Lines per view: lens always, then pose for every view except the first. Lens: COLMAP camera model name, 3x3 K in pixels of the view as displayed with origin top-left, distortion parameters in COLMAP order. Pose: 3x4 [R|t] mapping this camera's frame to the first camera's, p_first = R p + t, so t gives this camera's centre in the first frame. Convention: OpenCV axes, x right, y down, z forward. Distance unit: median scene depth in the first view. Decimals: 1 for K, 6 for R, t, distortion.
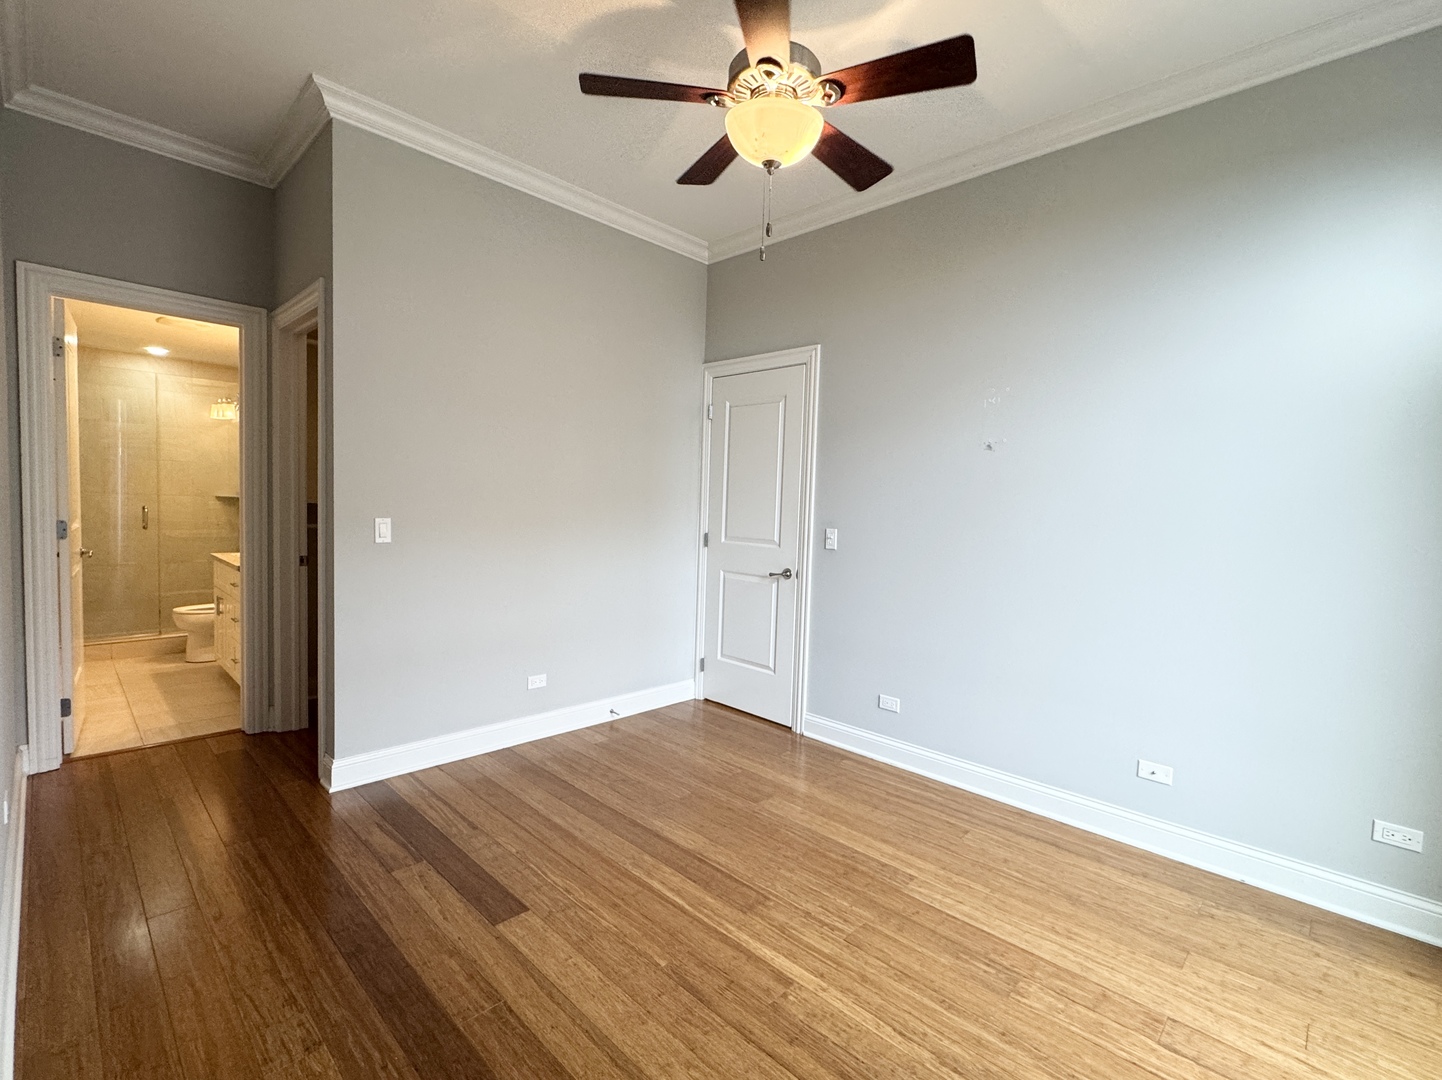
lens RADIAL K [[682.0, 0, 733.1], [0, 682.0, 536.5], [0, 0, 1]] dist [-0.002155, 0.000109]
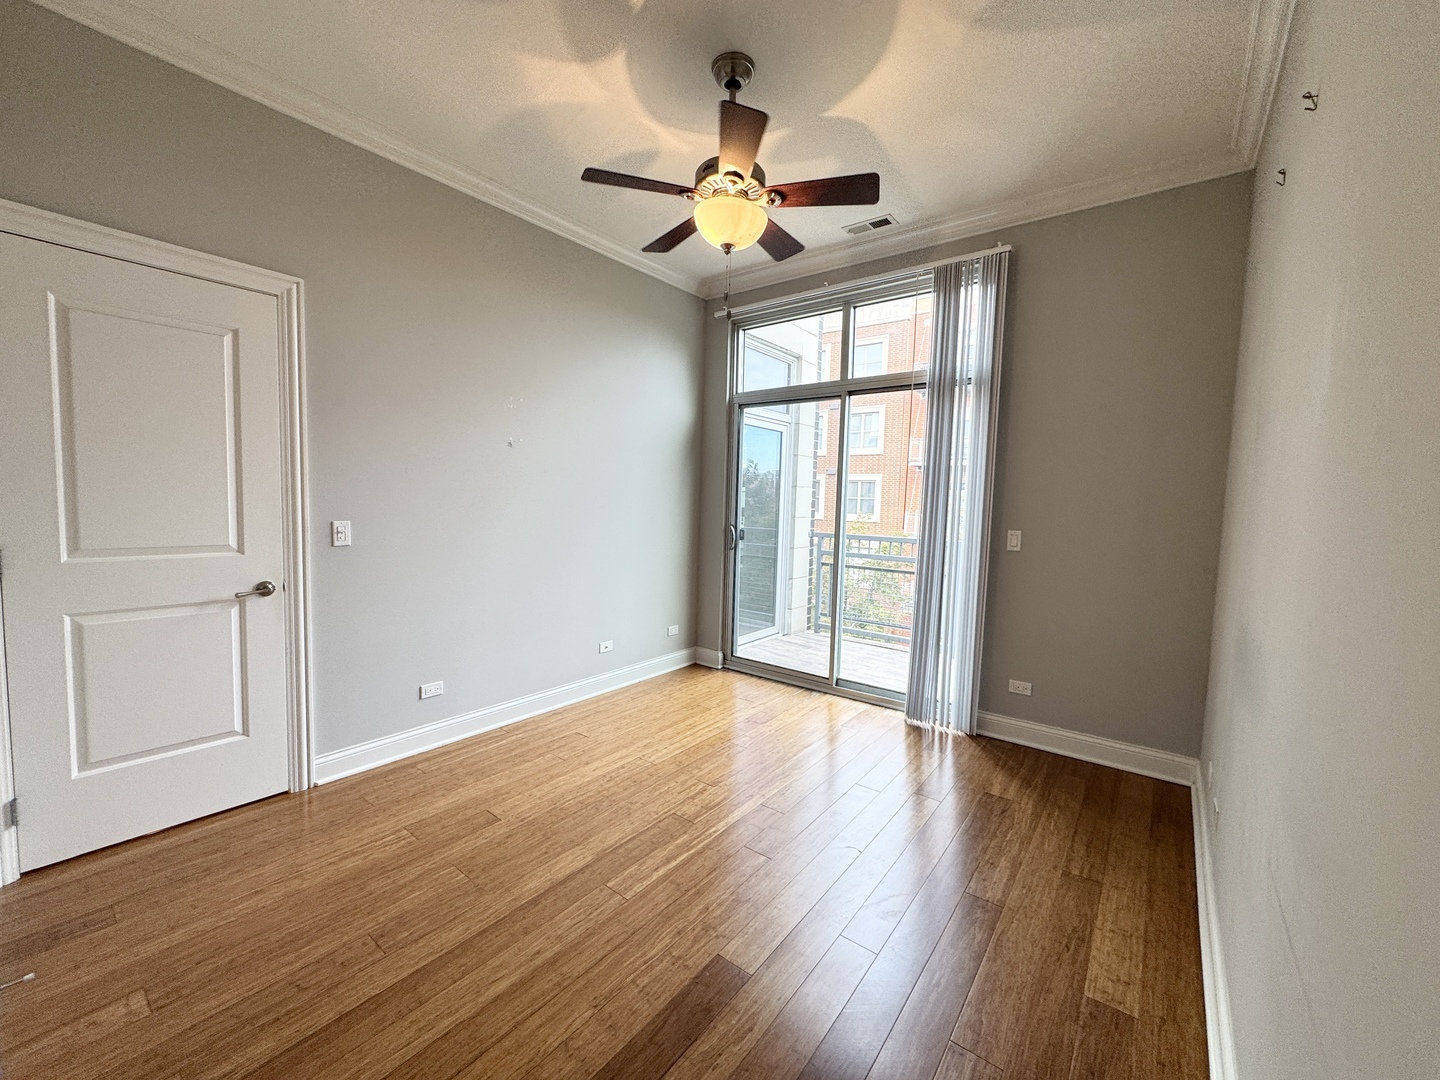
lens RADIAL K [[575.7, 0, 720.7], [0, 575.7, 534.6], [0, 0, 1]] dist [0.001157, -0.000900]
pose [[-0.114375, -0.102346, 0.988152, -0.613263], [0.014756, 0.994394, 0.104700, -0.062822], [-0.993328, 0.026556, -0.112224, 0.644858]]
